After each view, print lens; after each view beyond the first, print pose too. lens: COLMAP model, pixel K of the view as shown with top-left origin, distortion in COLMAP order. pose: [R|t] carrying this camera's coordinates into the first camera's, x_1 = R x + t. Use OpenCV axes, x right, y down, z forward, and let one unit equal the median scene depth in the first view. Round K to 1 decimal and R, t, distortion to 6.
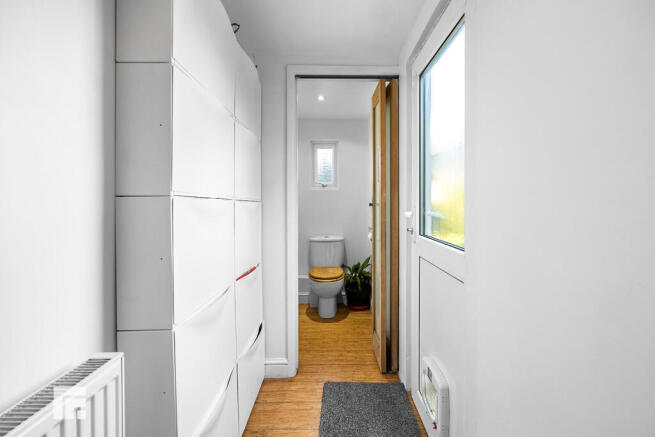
lens RADIAL K [[286.5, 0, 329.1], [0, 286.5, 221.4], [0, 0, 1]] dist [-0.001422, -0.000078]
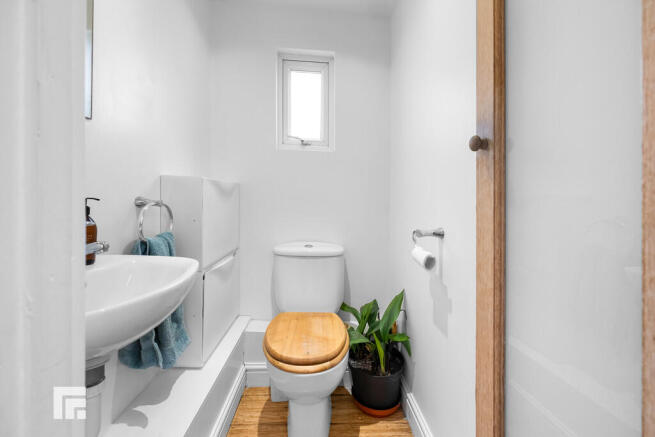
lens RADIAL K [[286.5, 0, 329.1], [0, 286.5, 221.4], [0, 0, 1]] dist [-0.001422, -0.000078]
pose [[0.998310, 0.010520, 0.057149, -0.001699], [-0.011264, 0.999856, 0.012719, 0.006426], [-0.057007, -0.013341, 0.998285, 0.527038]]
